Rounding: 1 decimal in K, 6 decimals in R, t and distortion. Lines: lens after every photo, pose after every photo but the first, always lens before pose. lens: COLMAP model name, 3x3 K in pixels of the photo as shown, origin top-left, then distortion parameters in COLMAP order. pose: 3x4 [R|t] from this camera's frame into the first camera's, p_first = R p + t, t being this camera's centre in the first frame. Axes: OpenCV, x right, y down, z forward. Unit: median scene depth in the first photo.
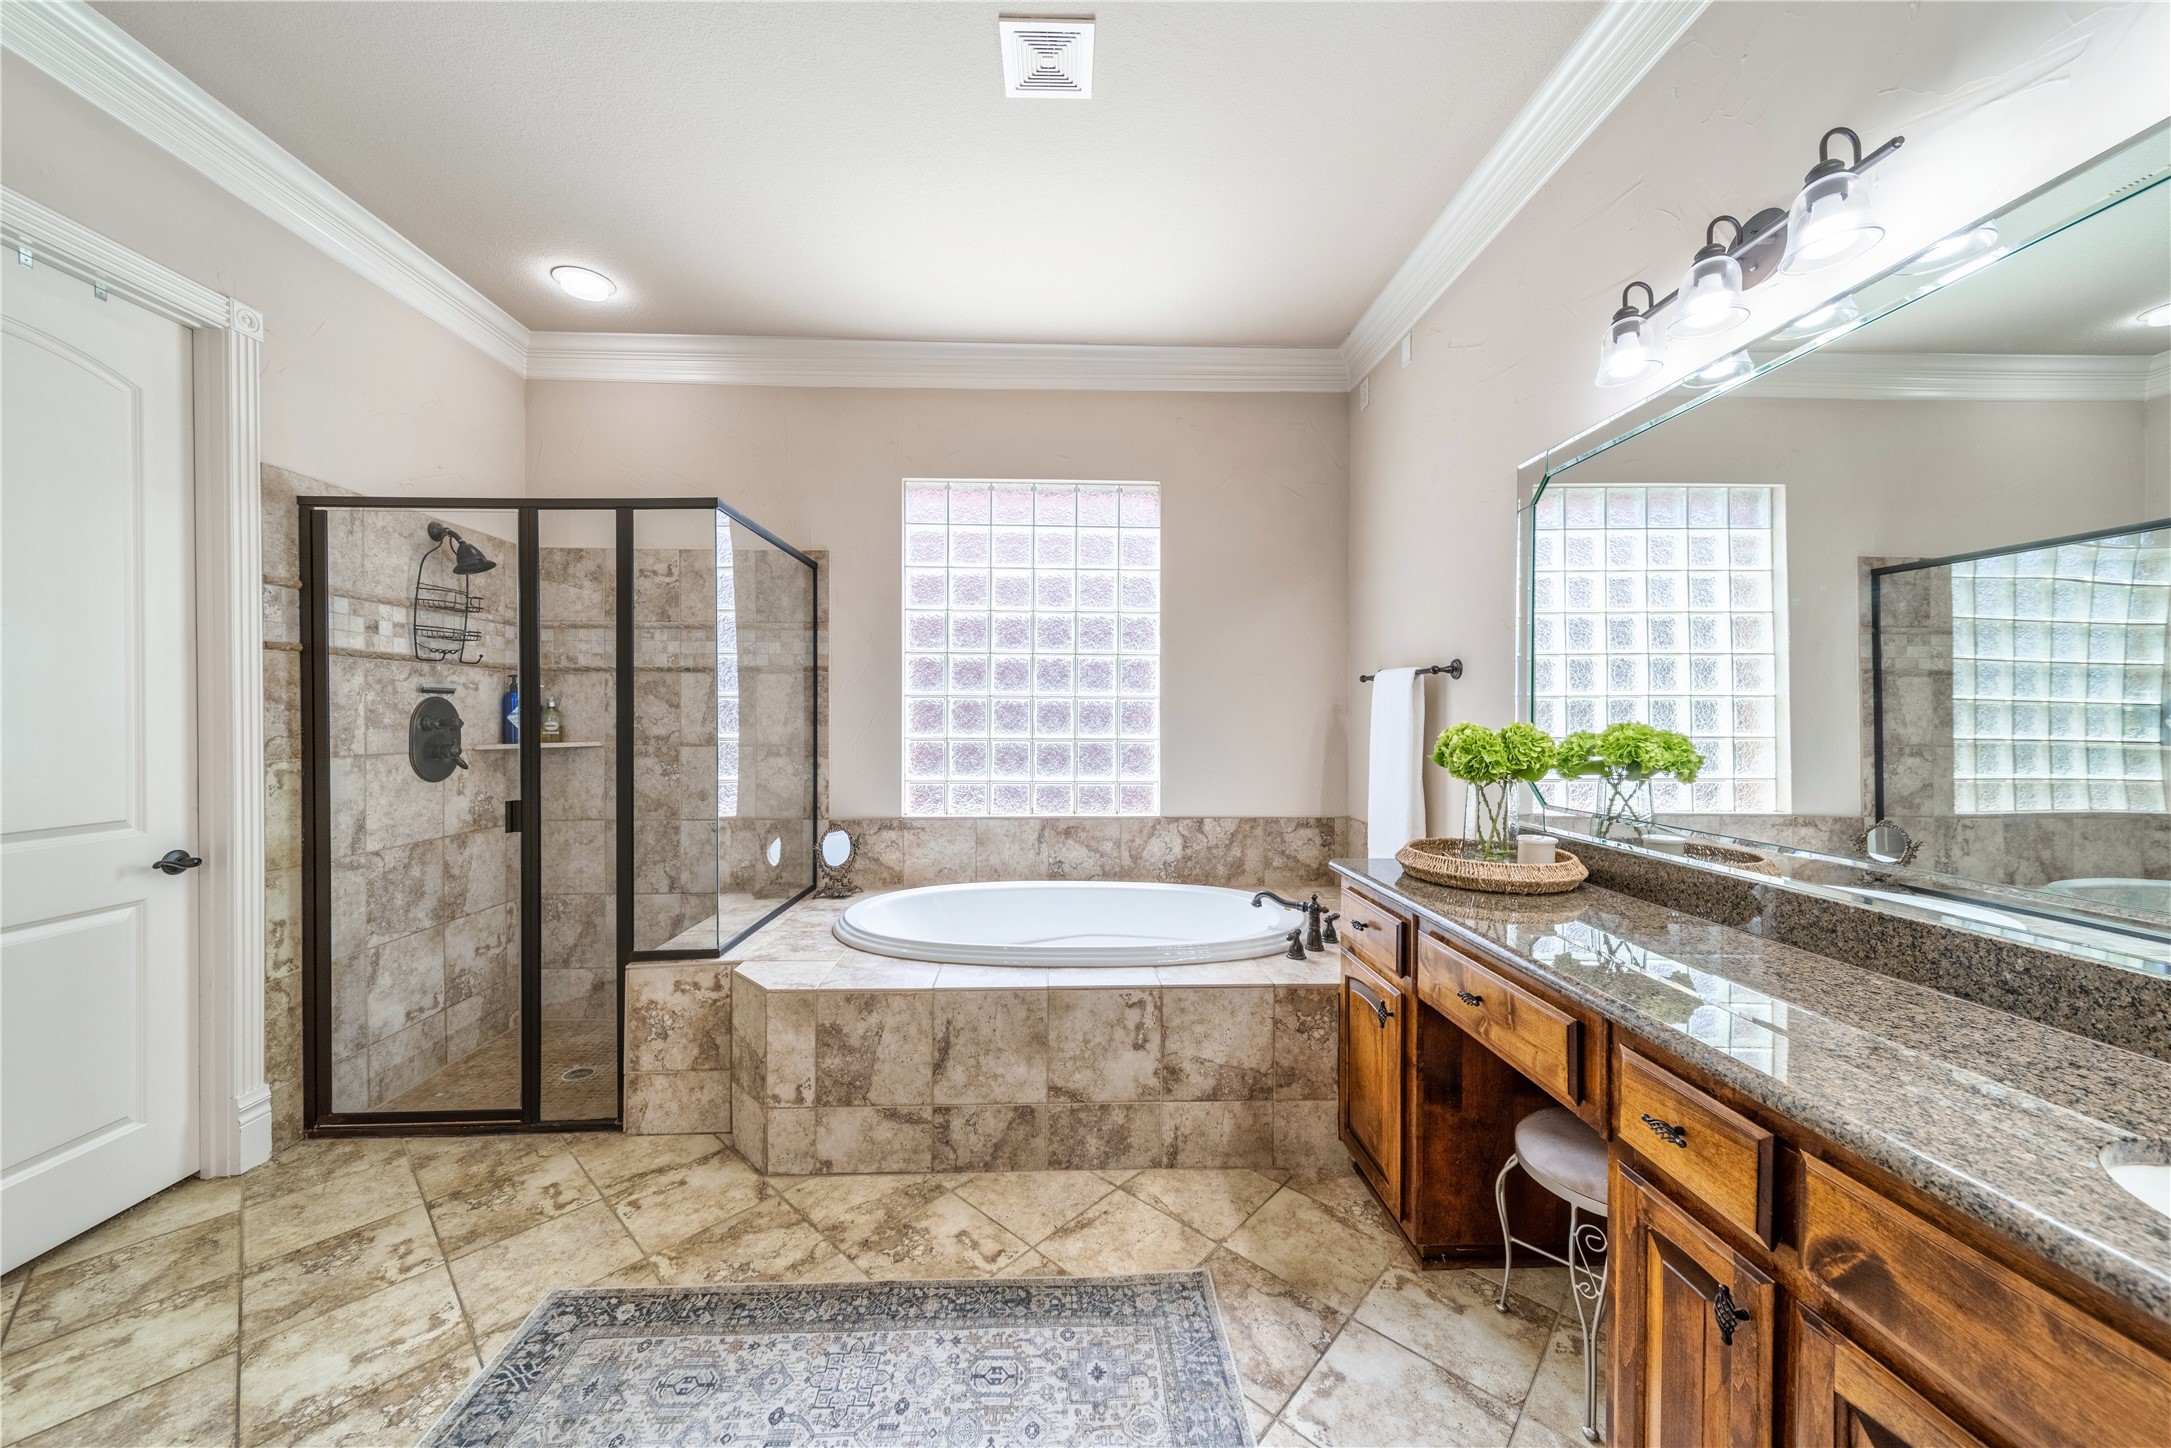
lens RADIAL K [[757.7, 0, 1076.2], [0, 757.7, 719.8], [0, 0, 1]] dist [0.007764, -0.000546]
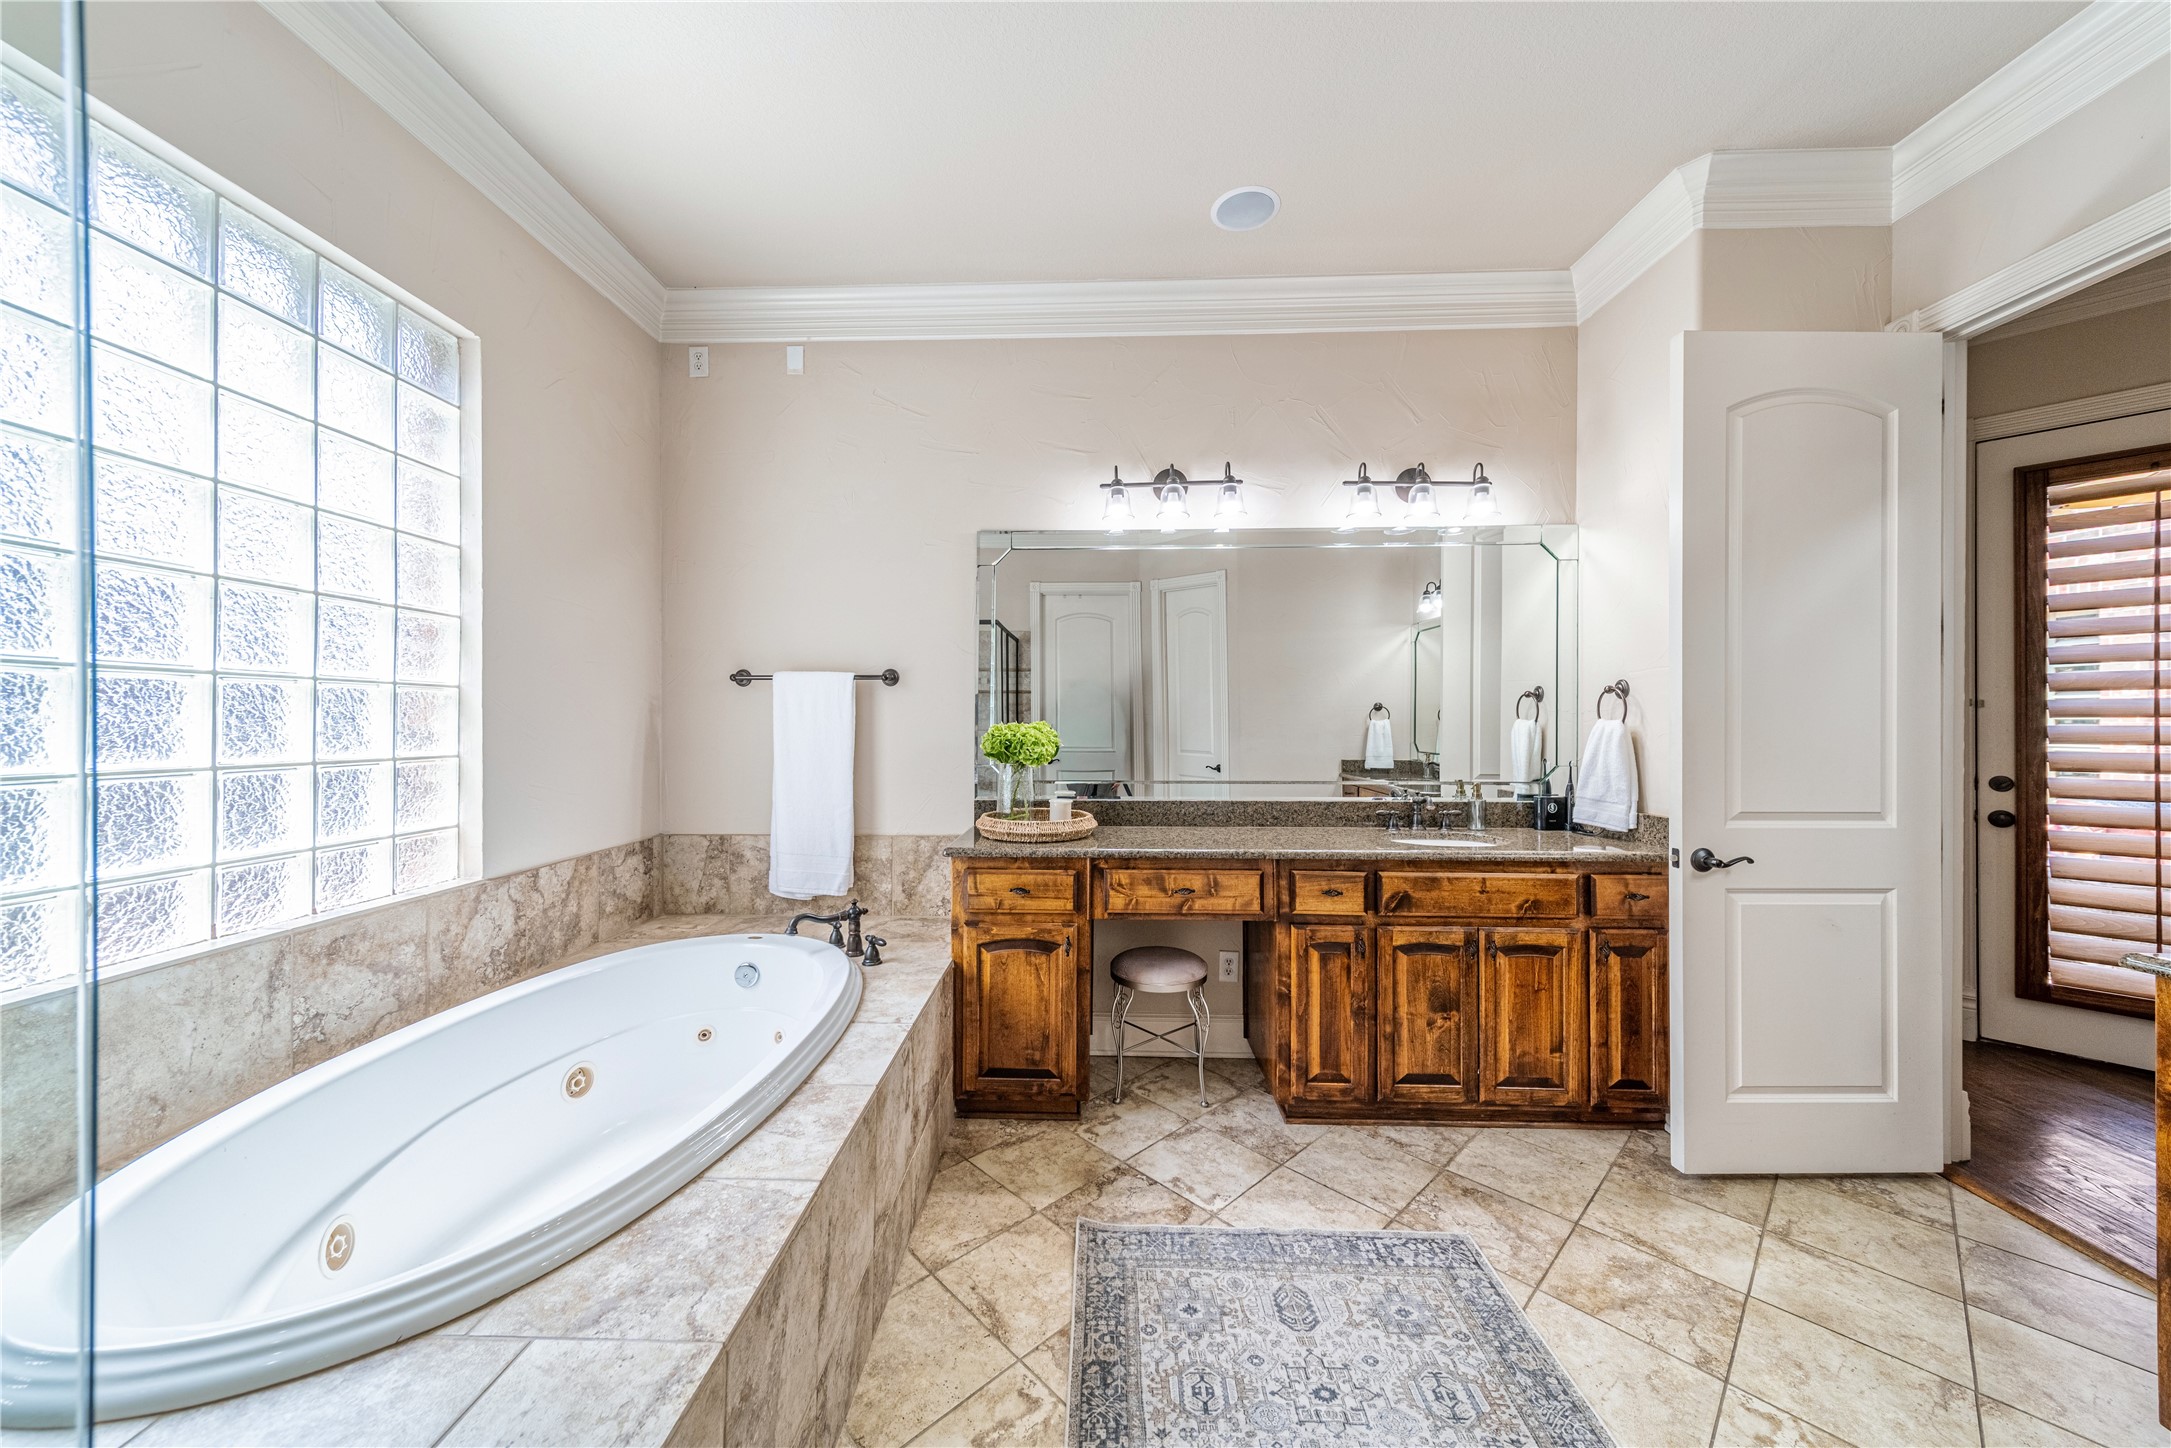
lens RADIAL K [[757.7, 0, 1073.7], [0, 757.7, 721.9], [0, 0, 1]] dist [0.007764, -0.000546]
pose [[0.063458, -0.004496, 0.997974, -0.614355], [0.002606, 0.999987, 0.004340, -0.002803], [-0.997981, 0.002326, 0.063469, 0.620862]]
